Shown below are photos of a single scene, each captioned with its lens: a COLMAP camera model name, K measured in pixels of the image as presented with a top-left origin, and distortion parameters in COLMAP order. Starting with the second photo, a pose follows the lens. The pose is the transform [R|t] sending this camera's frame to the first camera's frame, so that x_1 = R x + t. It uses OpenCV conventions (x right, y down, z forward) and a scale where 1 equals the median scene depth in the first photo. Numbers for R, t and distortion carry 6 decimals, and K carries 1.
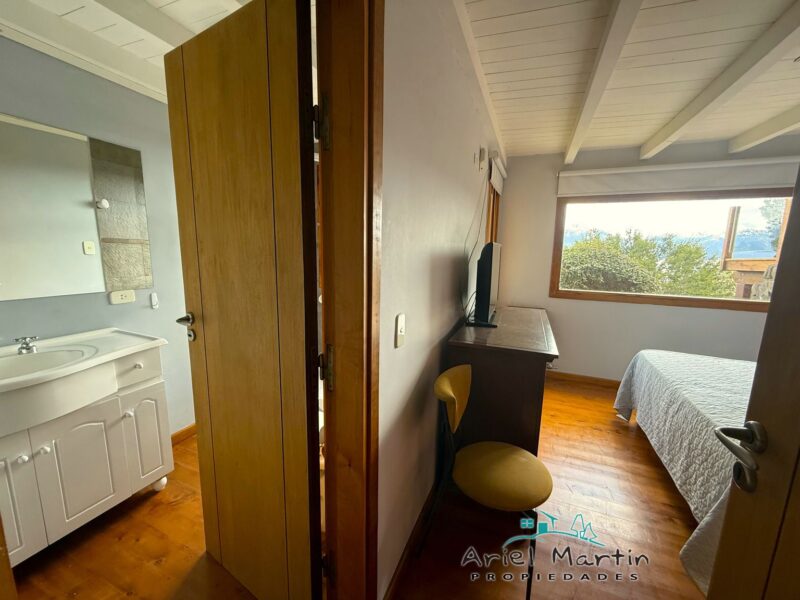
lens RADIAL K [[321.2, 0, 399.2], [0, 321.2, 300.9], [0, 0, 1]] dist [-0.000191, -0.000224]
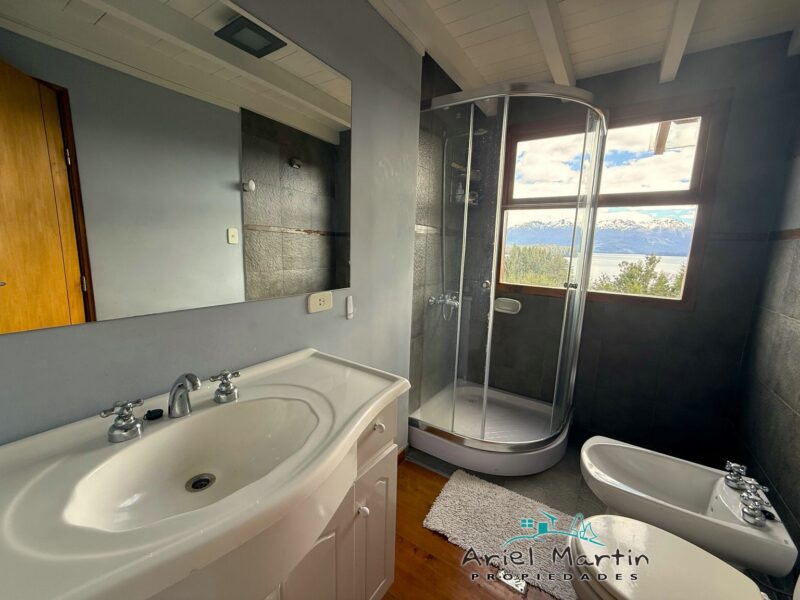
lens RADIAL K [[321.2, 0, 399.2], [0, 321.2, 300.9], [0, 0, 1]] dist [-0.000191, -0.000224]
pose [[0.979911, 0.050810, -0.192854, -0.338001], [-0.050172, 0.998707, 0.008194, -0.016805], [0.193021, 0.001646, 0.981193, 0.221132]]
